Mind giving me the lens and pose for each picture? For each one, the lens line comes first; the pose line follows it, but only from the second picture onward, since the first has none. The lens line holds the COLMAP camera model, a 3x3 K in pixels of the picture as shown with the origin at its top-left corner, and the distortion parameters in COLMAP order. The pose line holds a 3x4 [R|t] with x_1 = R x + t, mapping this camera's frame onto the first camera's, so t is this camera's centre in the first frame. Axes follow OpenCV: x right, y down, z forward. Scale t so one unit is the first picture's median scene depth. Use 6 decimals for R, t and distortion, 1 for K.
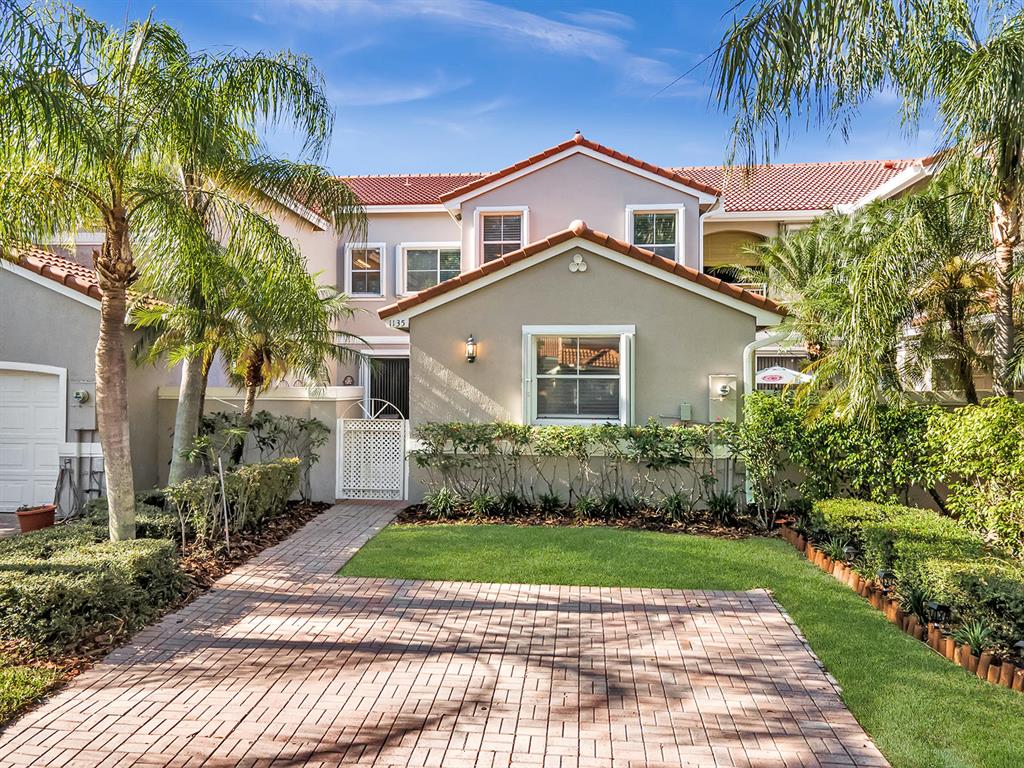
lens RADIAL K [[760.5, 0, 512.0], [0, 760.5, 384.0], [0, 0, 1]] dist [0.029215, 0.002983]
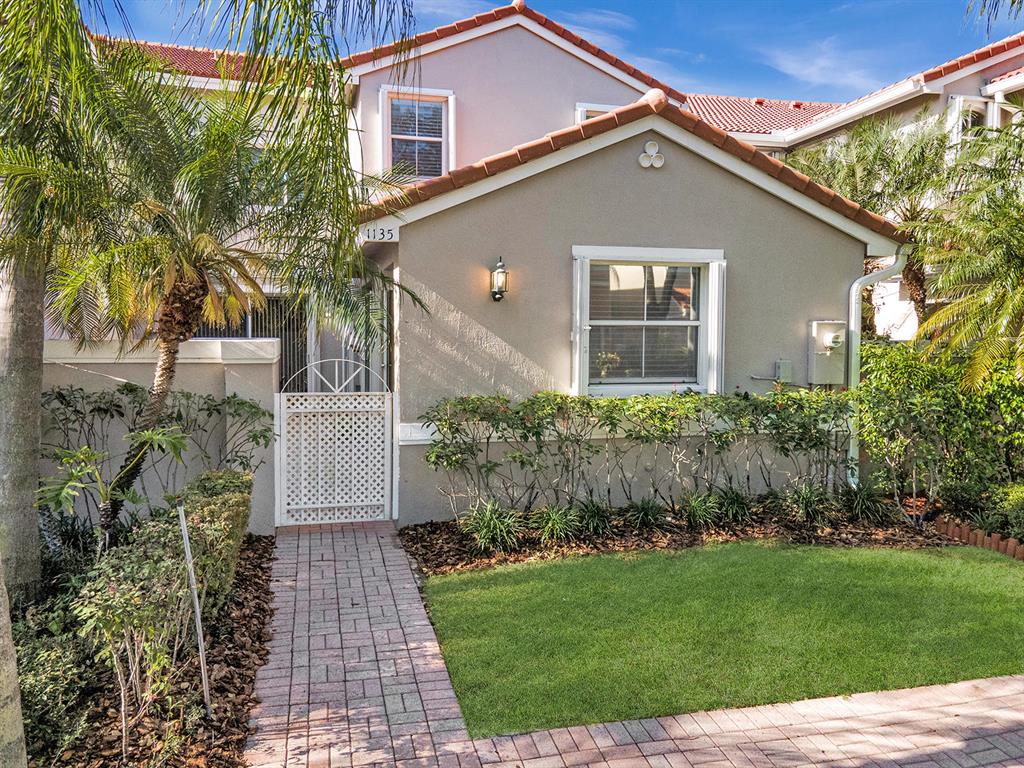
lens RADIAL K [[760.5, 0, 512.0], [0, 760.5, 384.0], [0, 0, 1]] dist [0.029215, 0.002983]
pose [[0.939199, -0.026462, 0.342353, -0.267014], [0.003275, 0.997671, 0.068129, -0.001911], [-0.343359, -0.062865, 0.937098, 0.390601]]
